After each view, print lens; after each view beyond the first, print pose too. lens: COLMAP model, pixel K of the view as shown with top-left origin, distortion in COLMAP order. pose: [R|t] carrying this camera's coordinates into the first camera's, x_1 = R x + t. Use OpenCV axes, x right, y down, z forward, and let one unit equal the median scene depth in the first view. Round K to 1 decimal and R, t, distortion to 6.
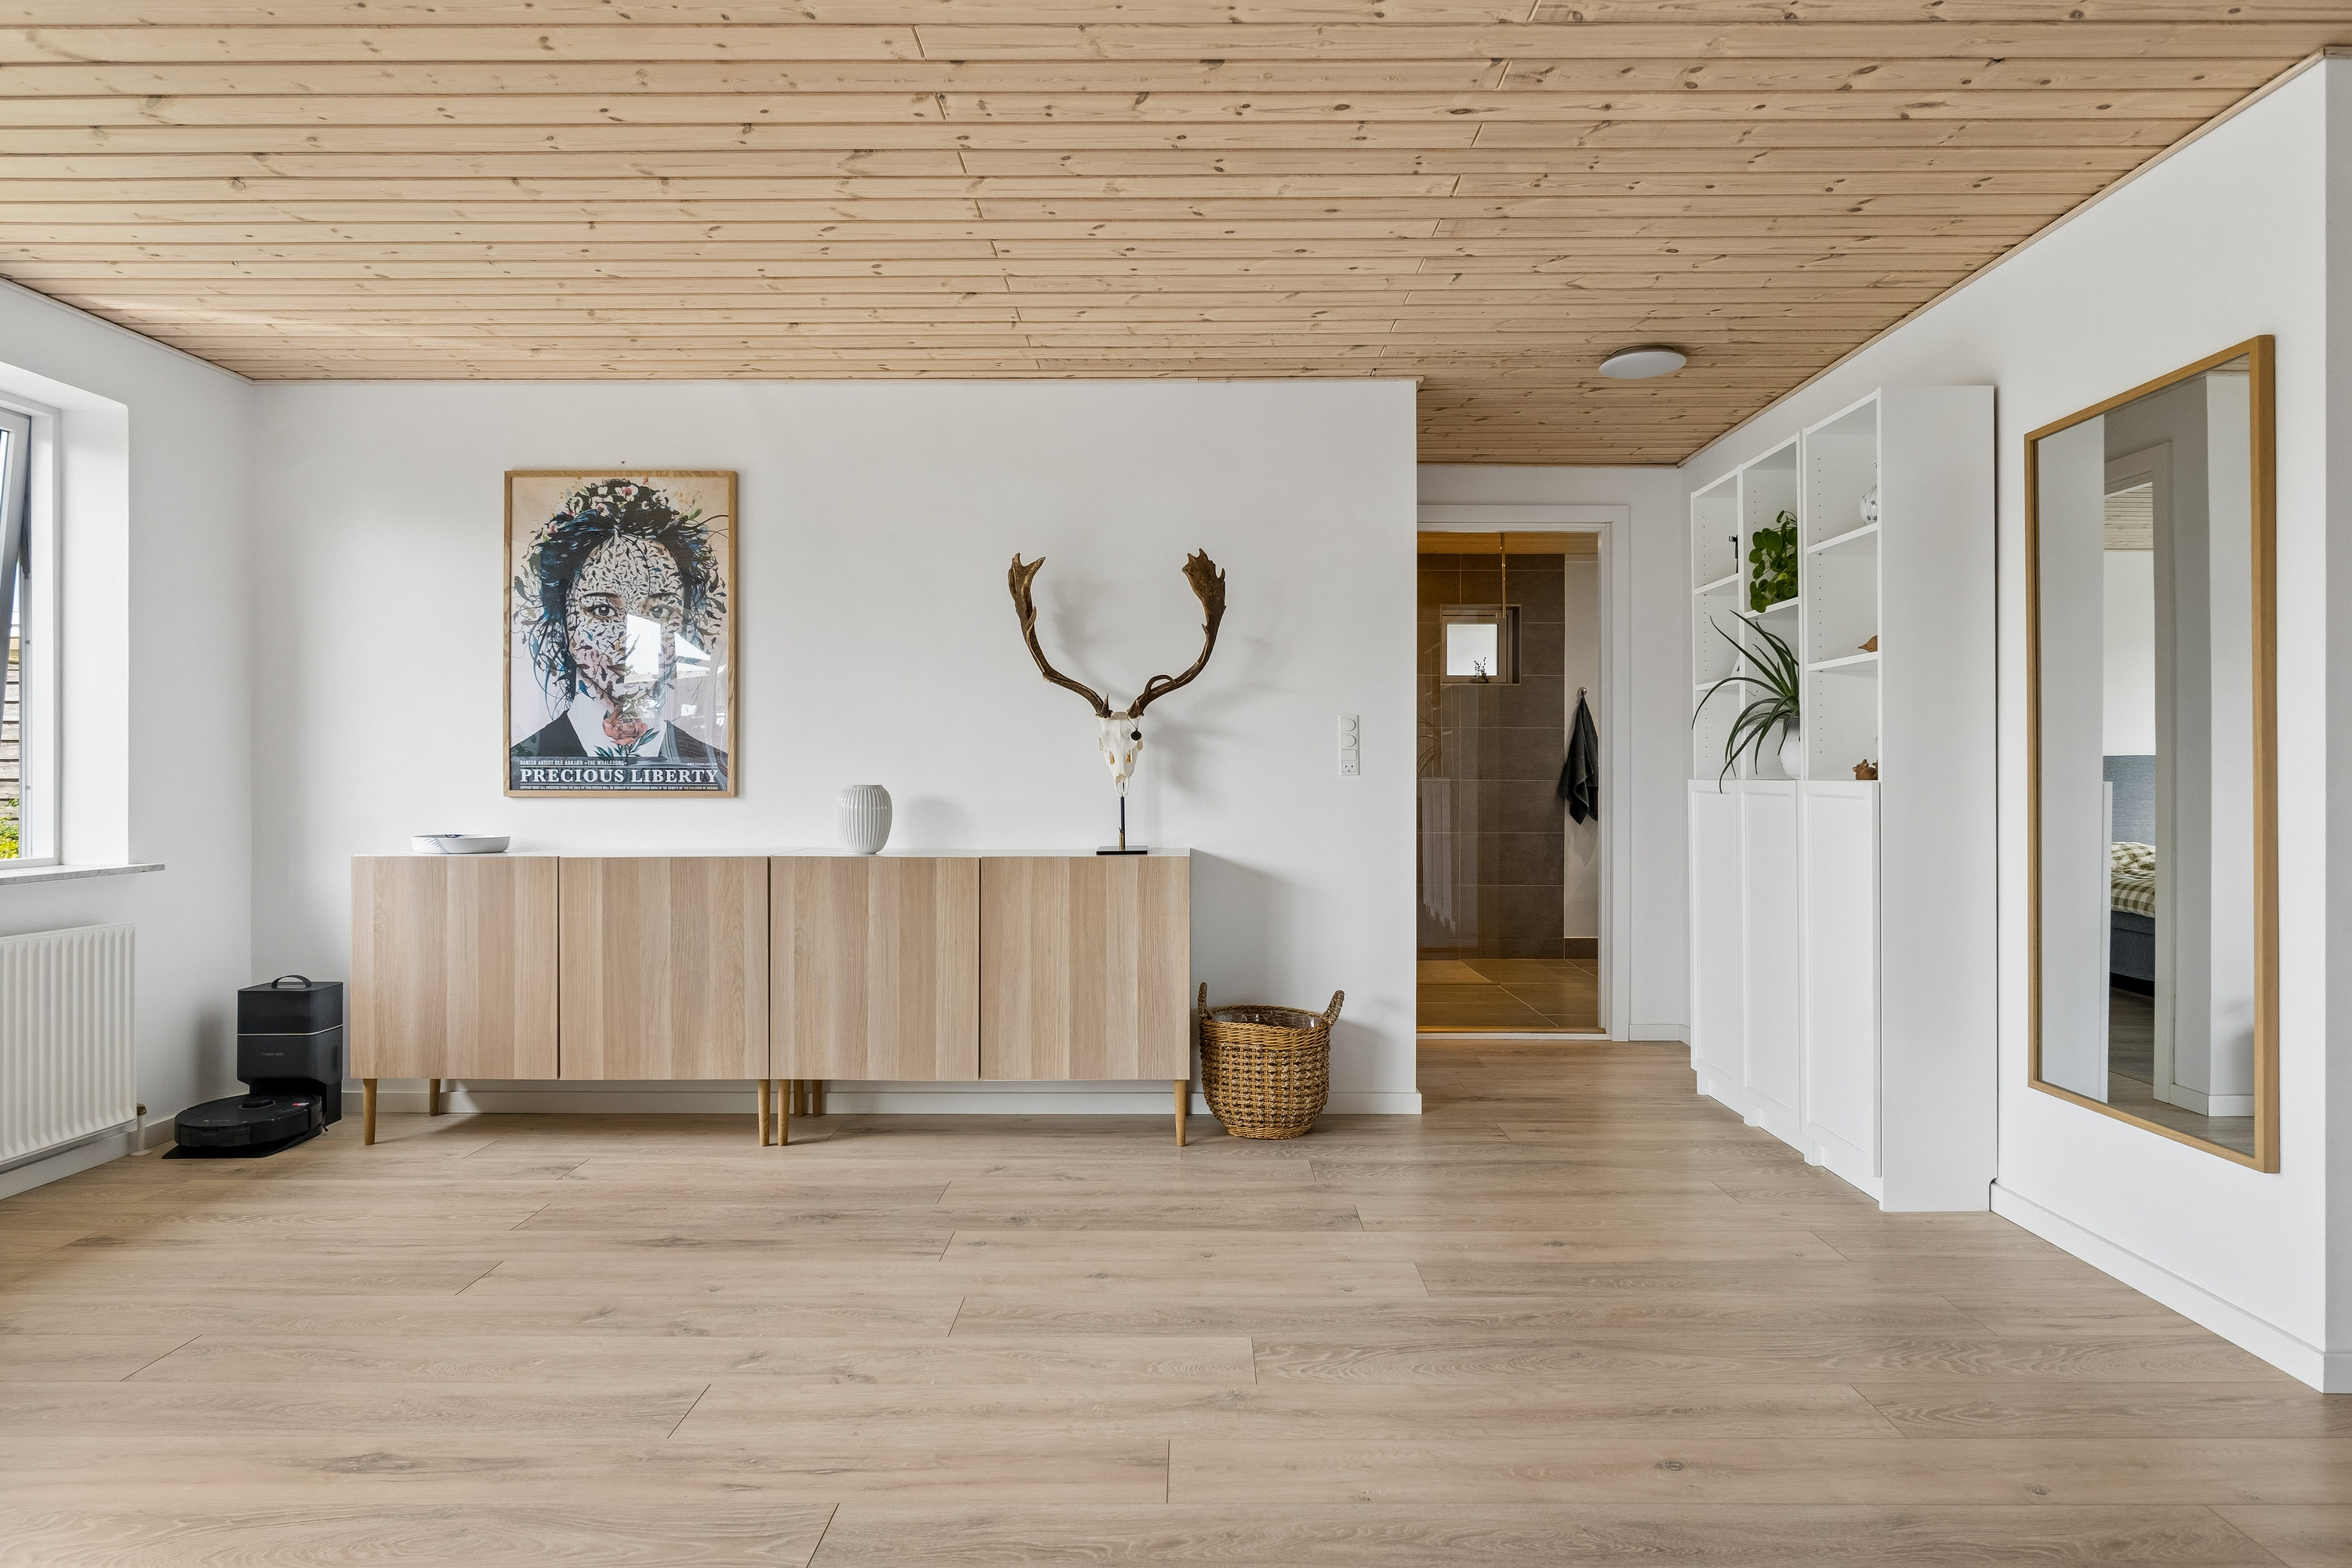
lens RADIAL K [[1311.8, 0, 1197.9], [0, 1311.8, 776.3], [0, 0, 1]] dist [-0.000830, -0.000053]
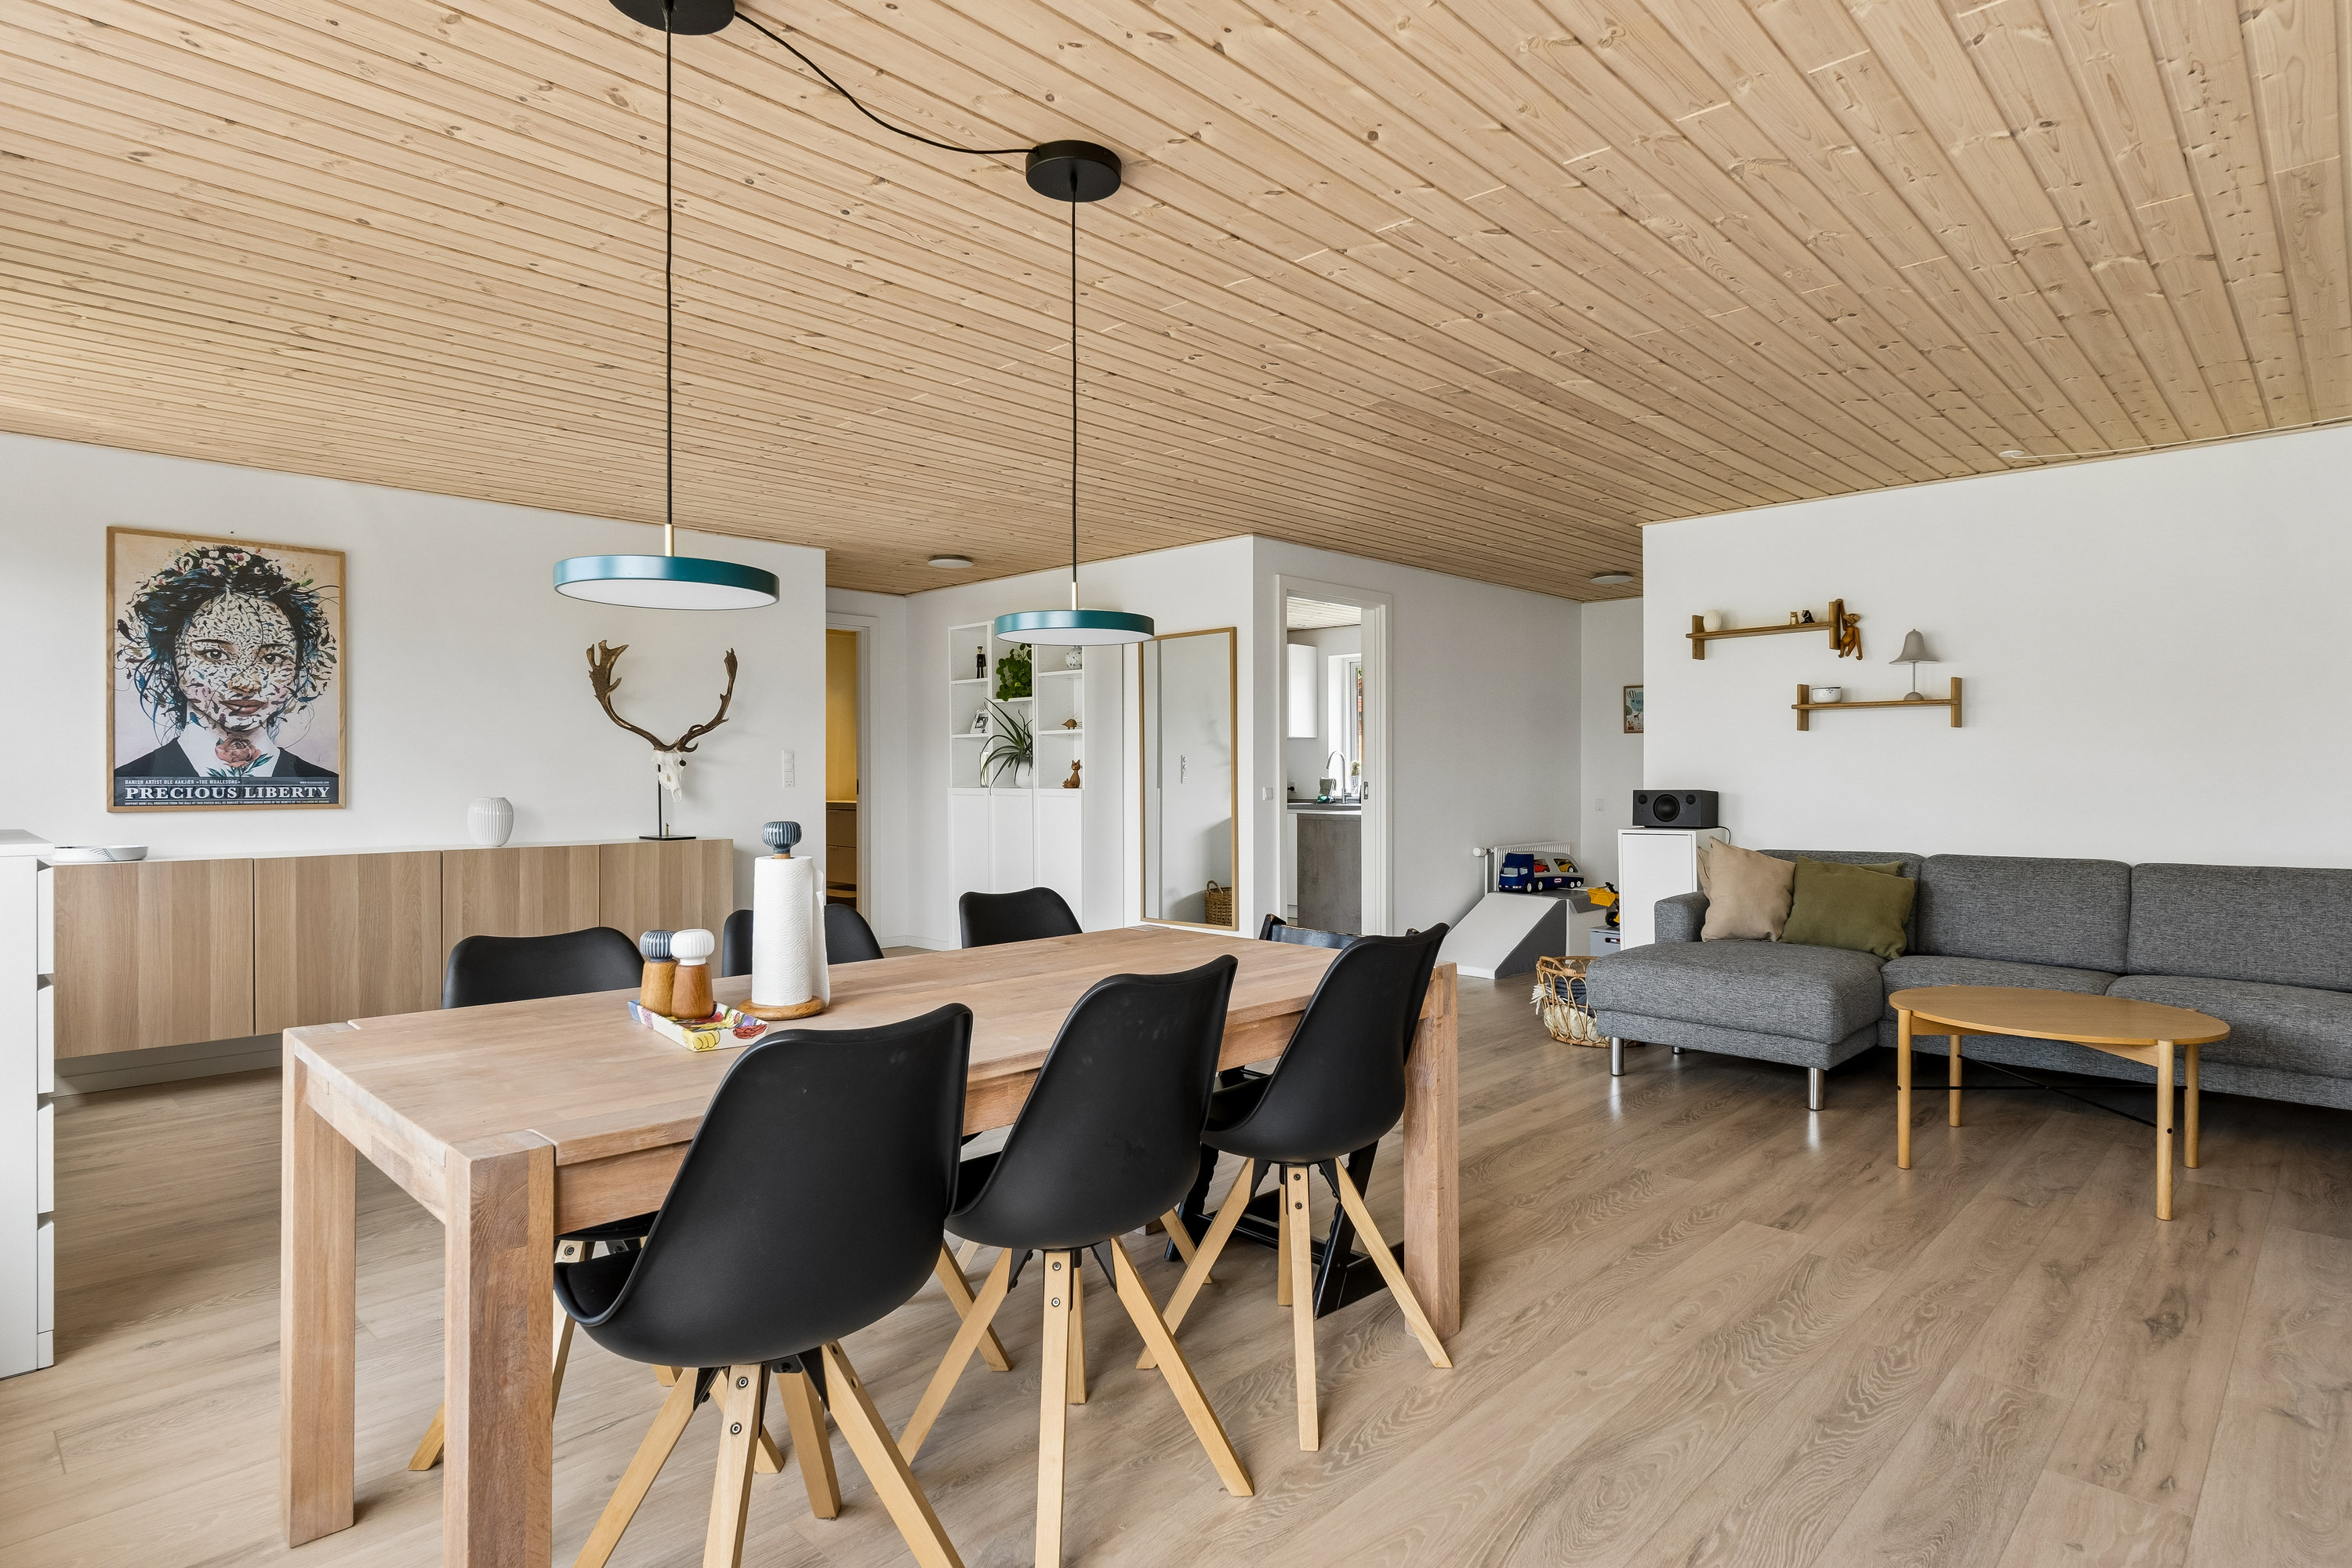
lens RADIAL K [[1260.3, 0, 1170.8], [0, 1260.3, 777.7], [0, 0, 1]] dist [-0.006895, -0.000430]
pose [[0.698166, -0.003113, 0.715929, -0.691768], [0.001542, 0.999995, 0.002844, -0.016723], [-0.715934, -0.000881, 0.698167, -0.440198]]
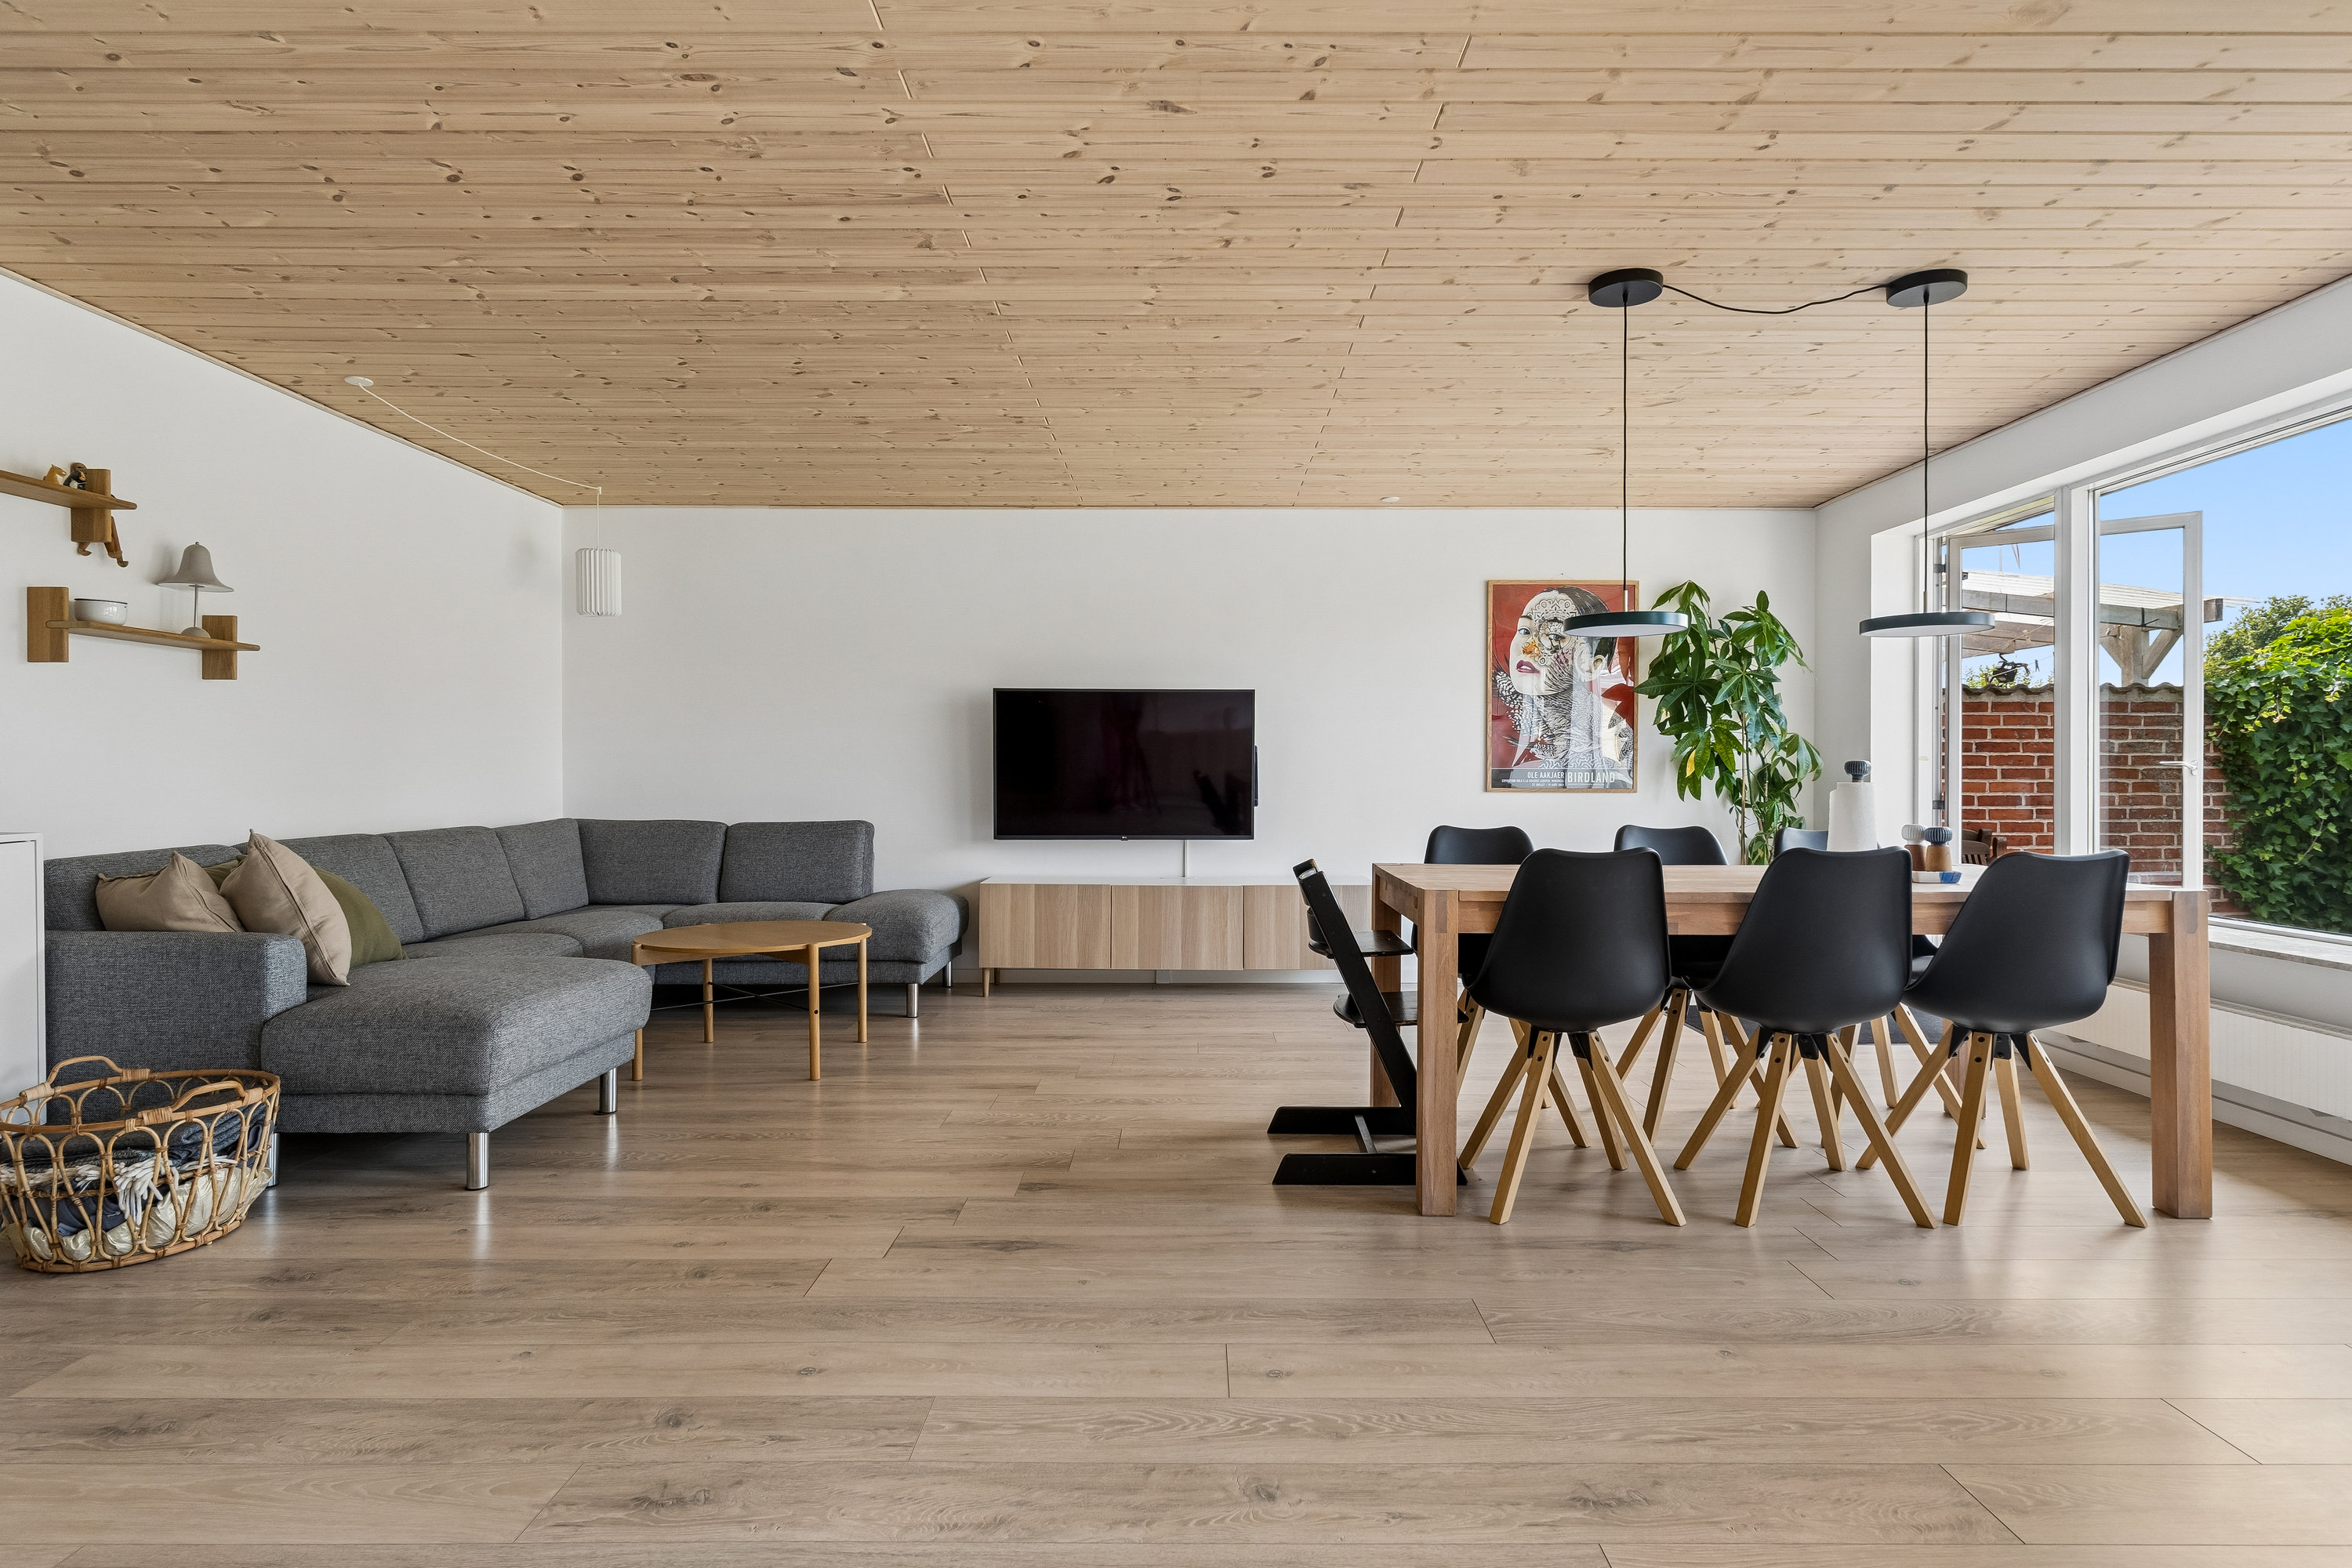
lens RADIAL K [[1302.0, 0, 1176.0], [0, 1302.0, 784.0], [0, 0, 1]] dist [0.000137, 0.000354]
pose [[-0.999700, -0.001557, 0.024436, -0.005757], [-0.001476, 0.999993, 0.003330, 0.015979], [-0.024441, 0.003293, -0.999696, 0.884759]]
